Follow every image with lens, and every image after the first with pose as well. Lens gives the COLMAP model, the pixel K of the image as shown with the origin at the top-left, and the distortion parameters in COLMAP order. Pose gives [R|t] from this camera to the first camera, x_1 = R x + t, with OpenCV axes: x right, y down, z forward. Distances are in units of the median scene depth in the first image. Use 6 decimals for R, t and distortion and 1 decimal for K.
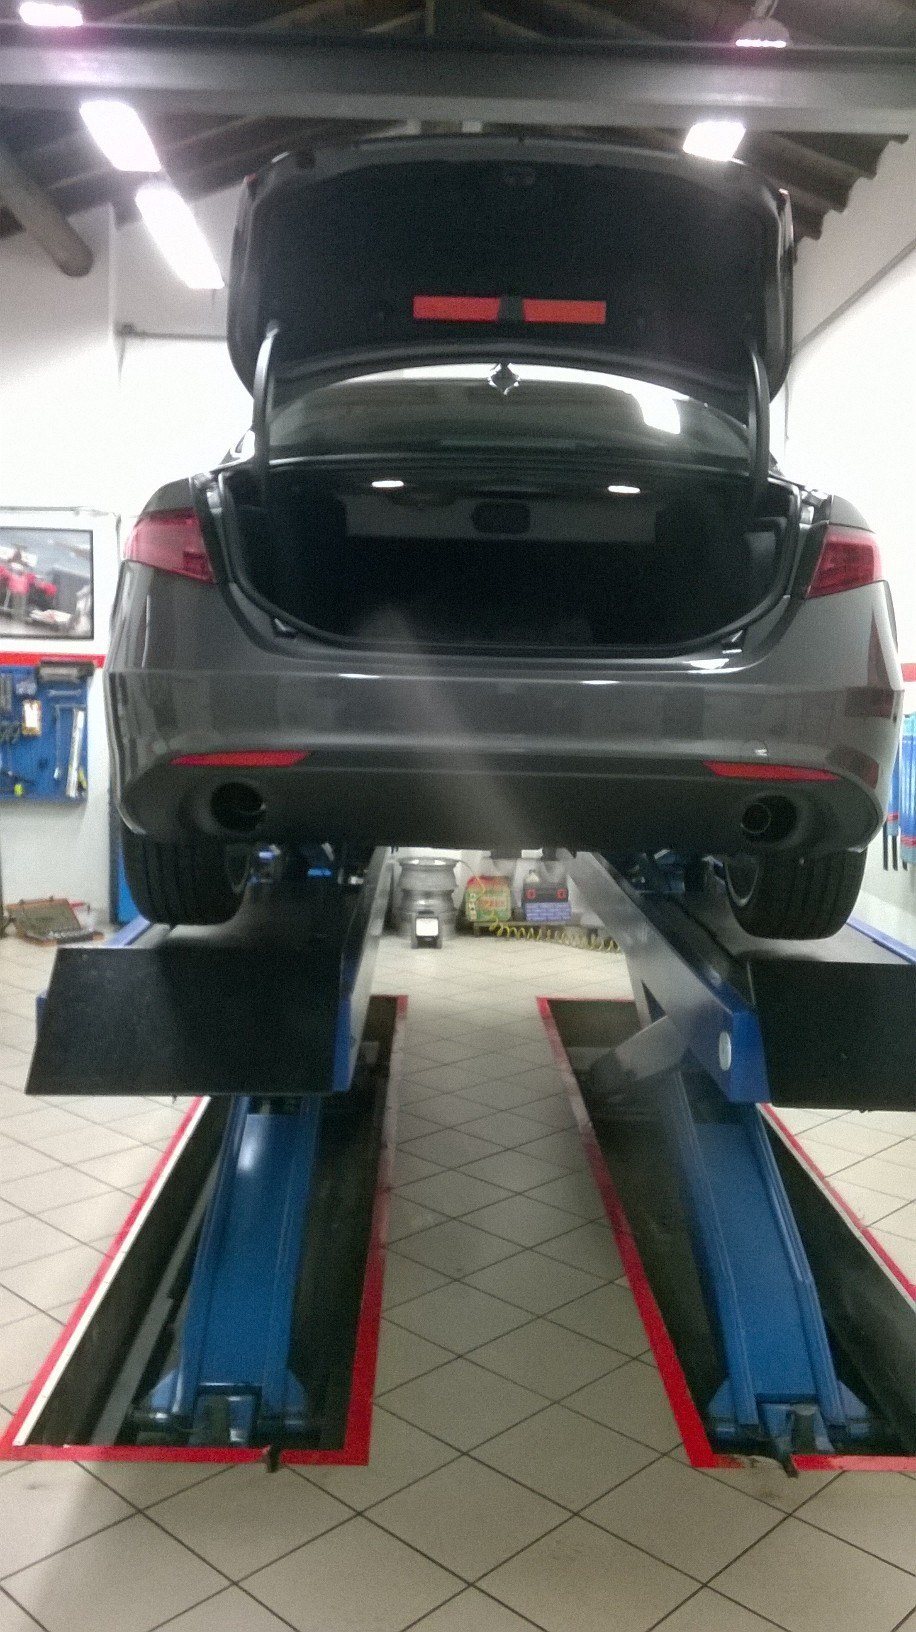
lens RADIAL K [[1376.7, 0, 468.1], [0, 1376.7, 810.0], [0, 0, 1]] dist [0.083715, -0.229572]
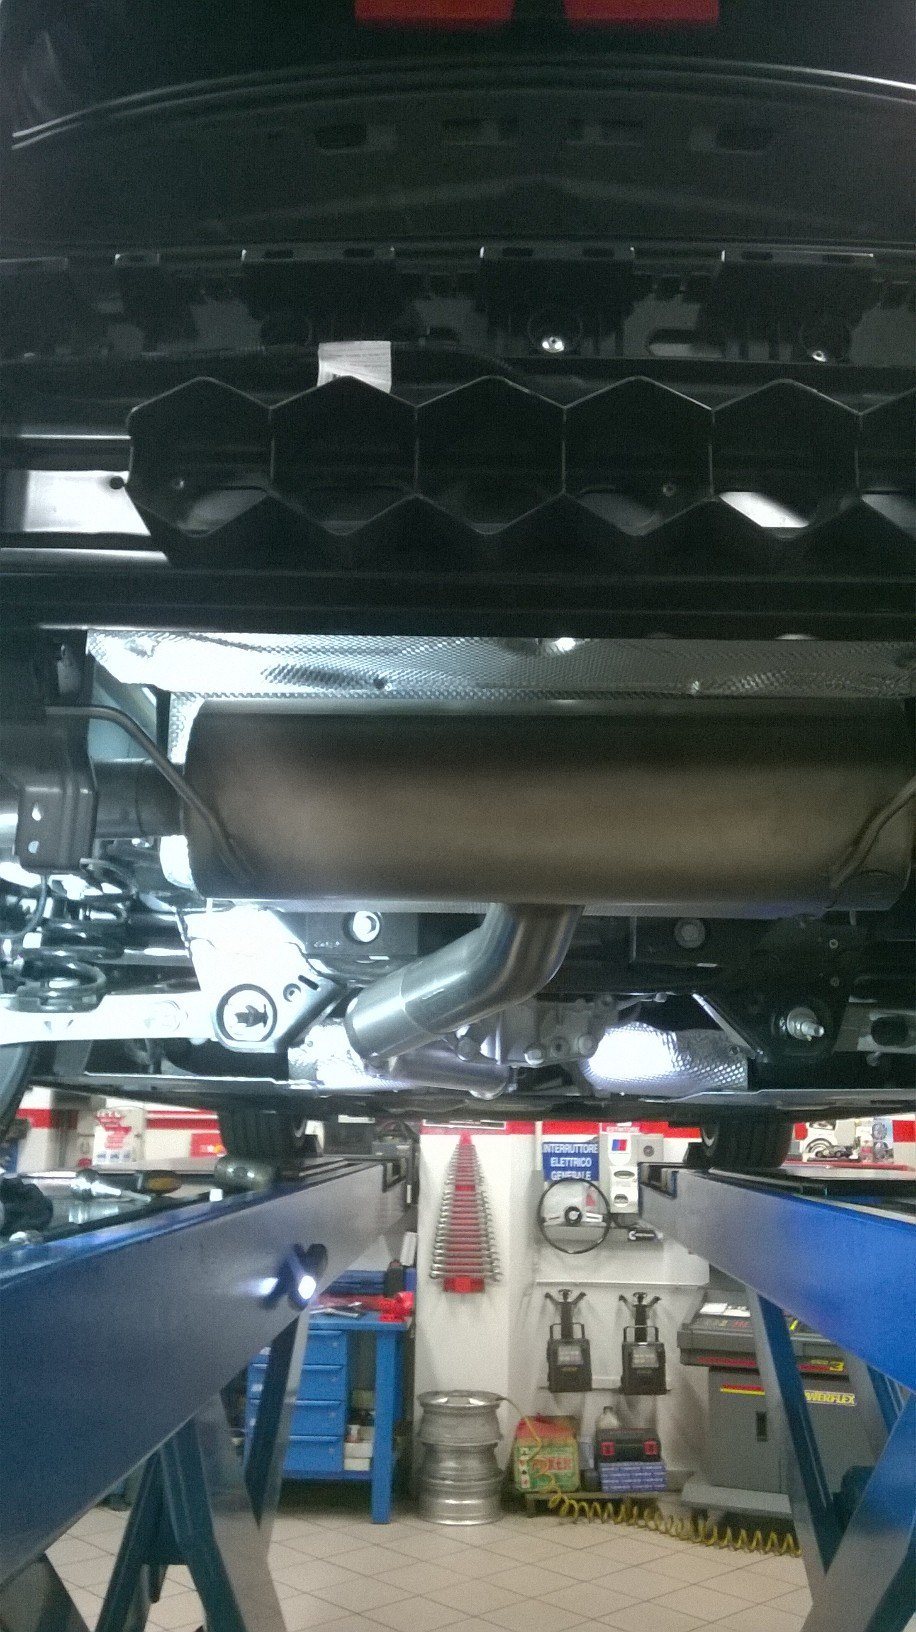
lens RADIAL K [[1376.7, 0, 468.1], [0, 1376.7, 810.0], [0, 0, 1]] dist [0.083715, -0.229572]
pose [[0.998972, -0.019317, -0.041003, 0.010074], [0.005666, 0.950765, -0.309860, -0.030097], [0.044970, 0.309309, 0.949898, 0.224082]]
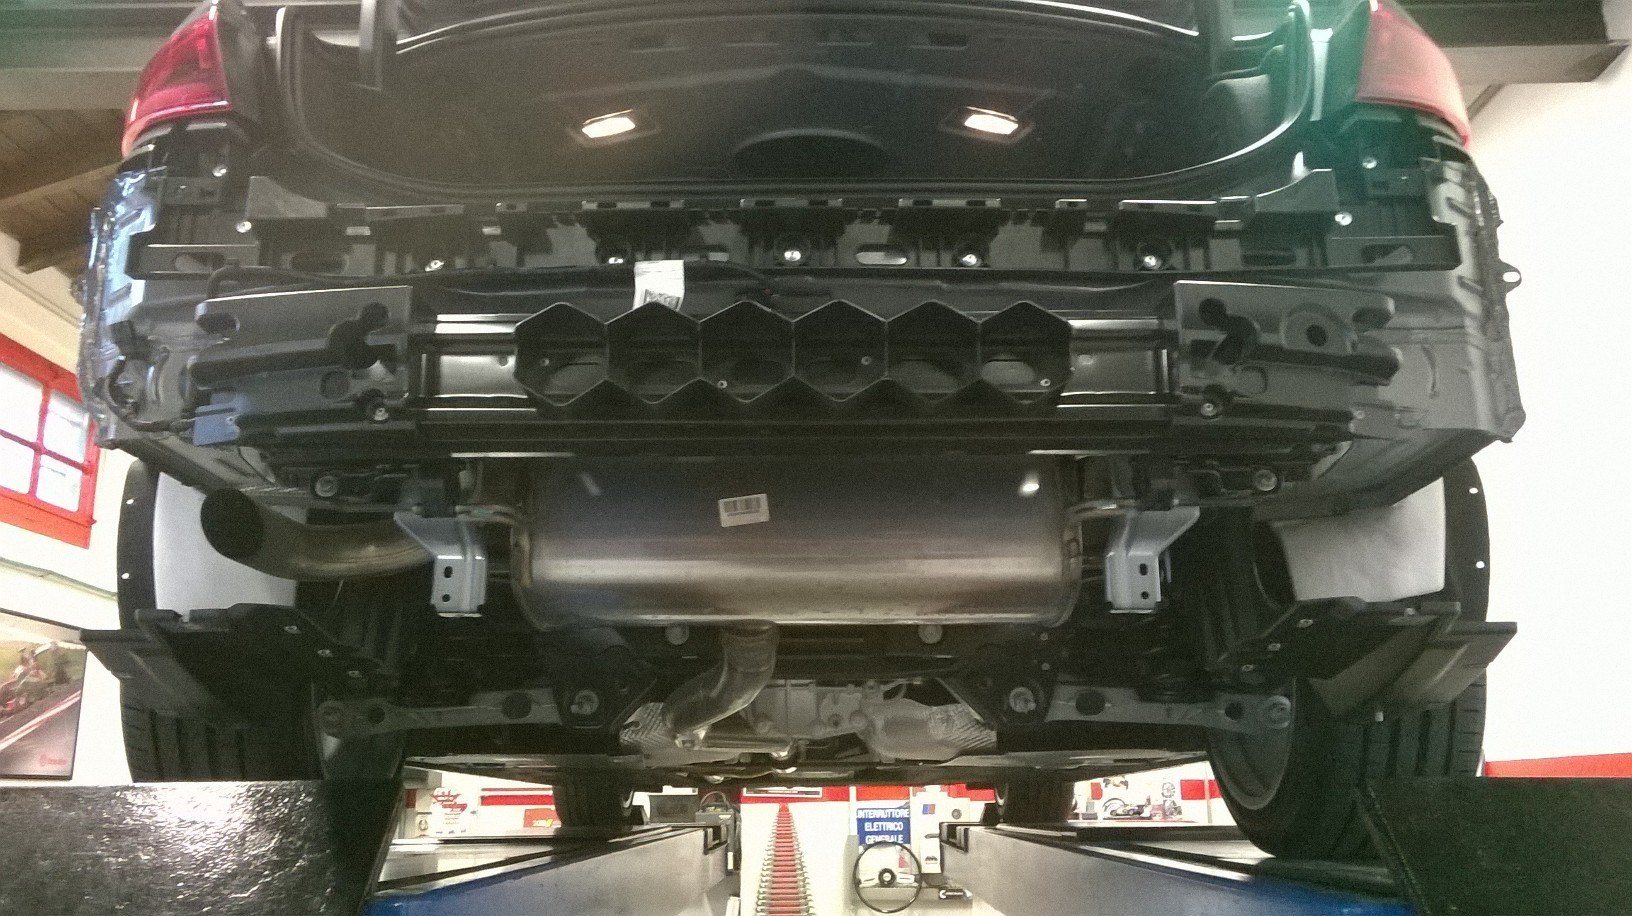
lens RADIAL K [[1364.3, 0, 816.0], [0, 1364.3, 458.0], [0, 0, 1]] dist [0.077356, -0.139486]
pose [[0.998980, -0.040623, -0.019694, 0.016843], [0.031980, 0.944685, -0.326415, -0.024354], [0.031865, 0.325452, 0.945021, 0.179775]]
